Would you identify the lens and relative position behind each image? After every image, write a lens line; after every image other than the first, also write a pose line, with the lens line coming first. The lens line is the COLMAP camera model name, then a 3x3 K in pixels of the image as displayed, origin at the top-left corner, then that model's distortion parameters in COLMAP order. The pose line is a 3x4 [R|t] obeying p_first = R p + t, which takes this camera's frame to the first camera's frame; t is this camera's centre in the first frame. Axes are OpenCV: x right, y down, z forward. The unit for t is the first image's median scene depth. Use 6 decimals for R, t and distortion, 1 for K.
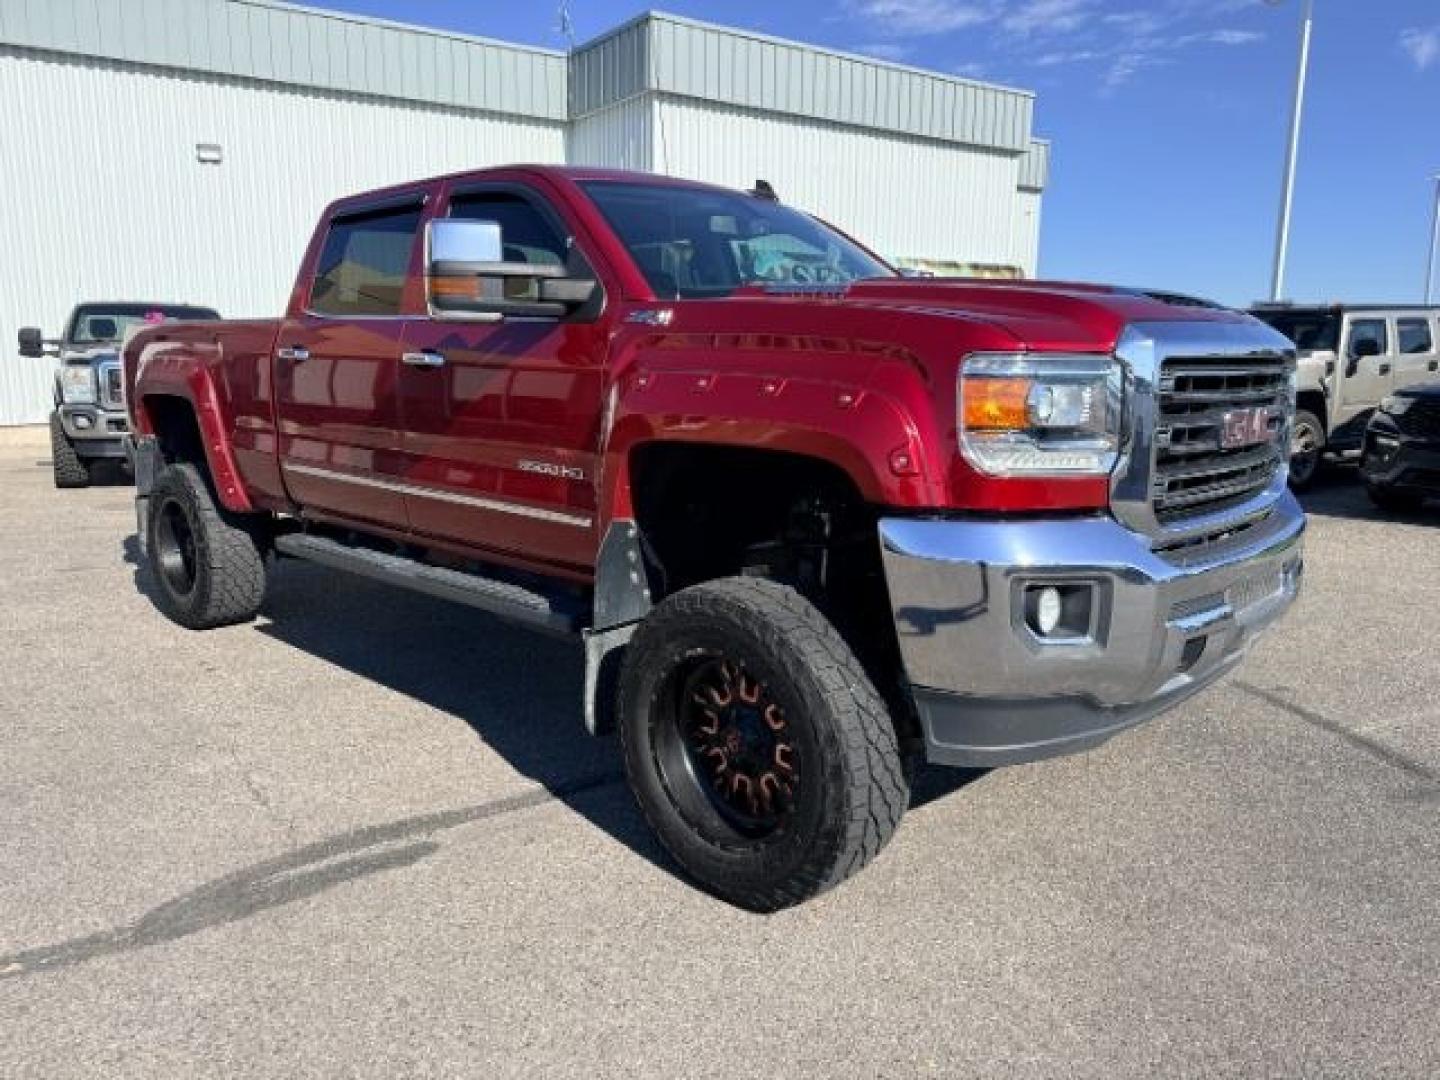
lens RADIAL K [[989.3, 0, 720.0], [0, 989.3, 540.0], [0, 0, 1]] dist [0.011010, -0.002184]
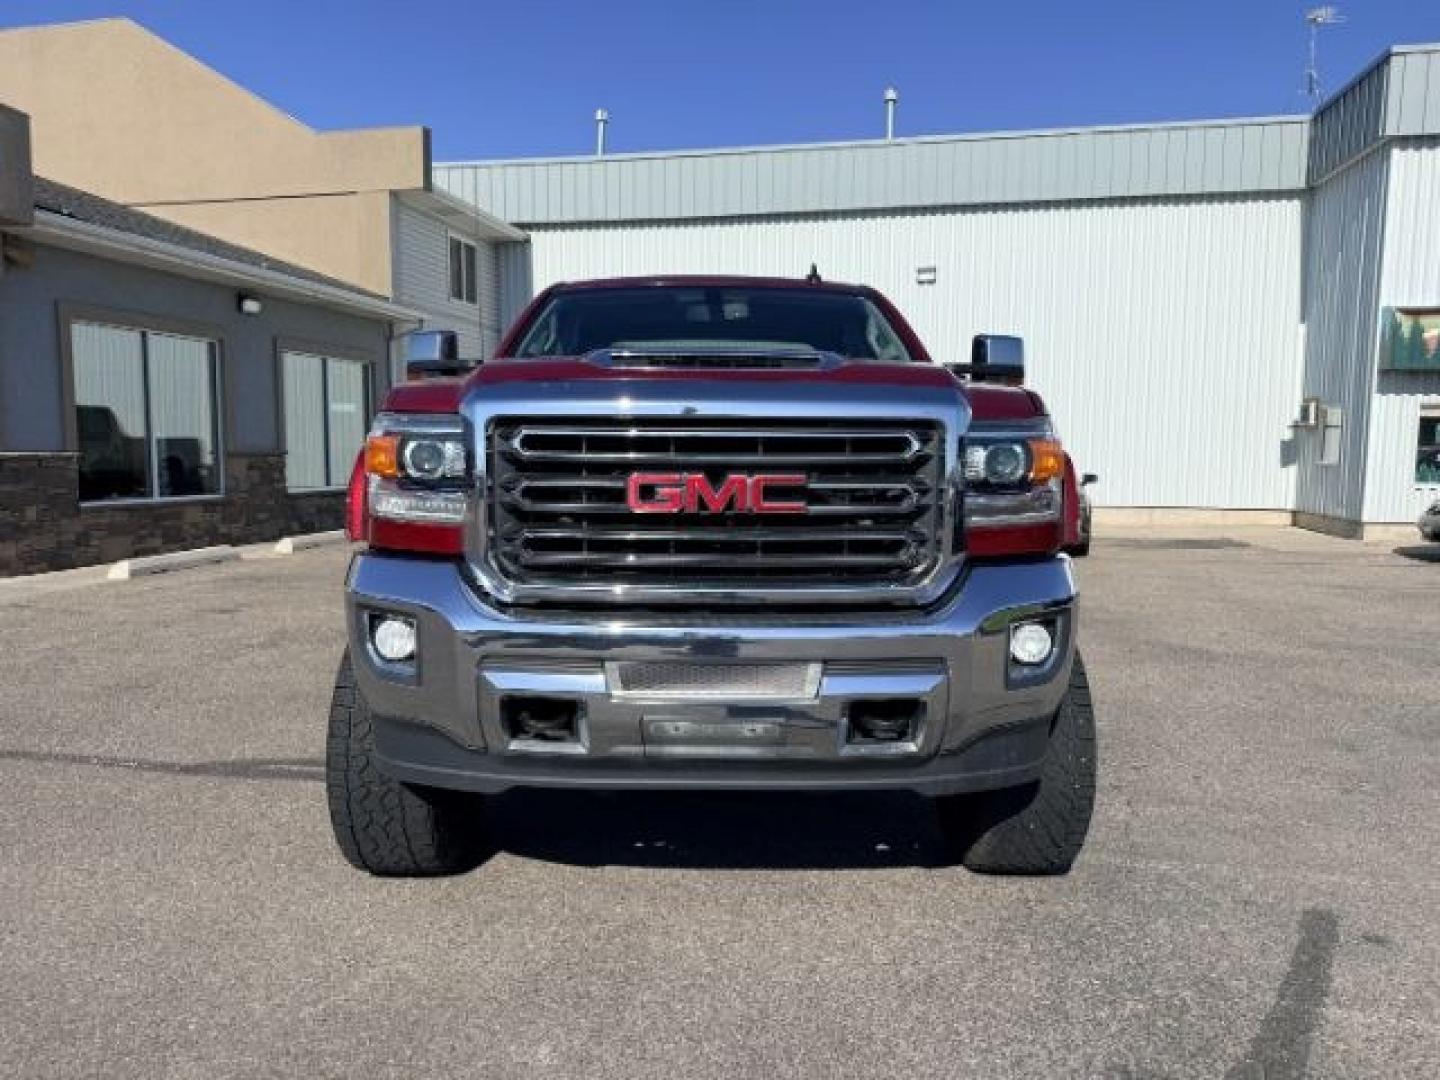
lens RADIAL K [[989.3, 0, 720.0], [0, 989.3, 540.0], [0, 0, 1]] dist [0.011010, -0.002184]
pose [[0.711439, 0.068342, -0.699417, 0.145569], [-0.134306, 0.990138, -0.039866, -0.004847], [0.689795, 0.122298, 0.713601, 0.046398]]
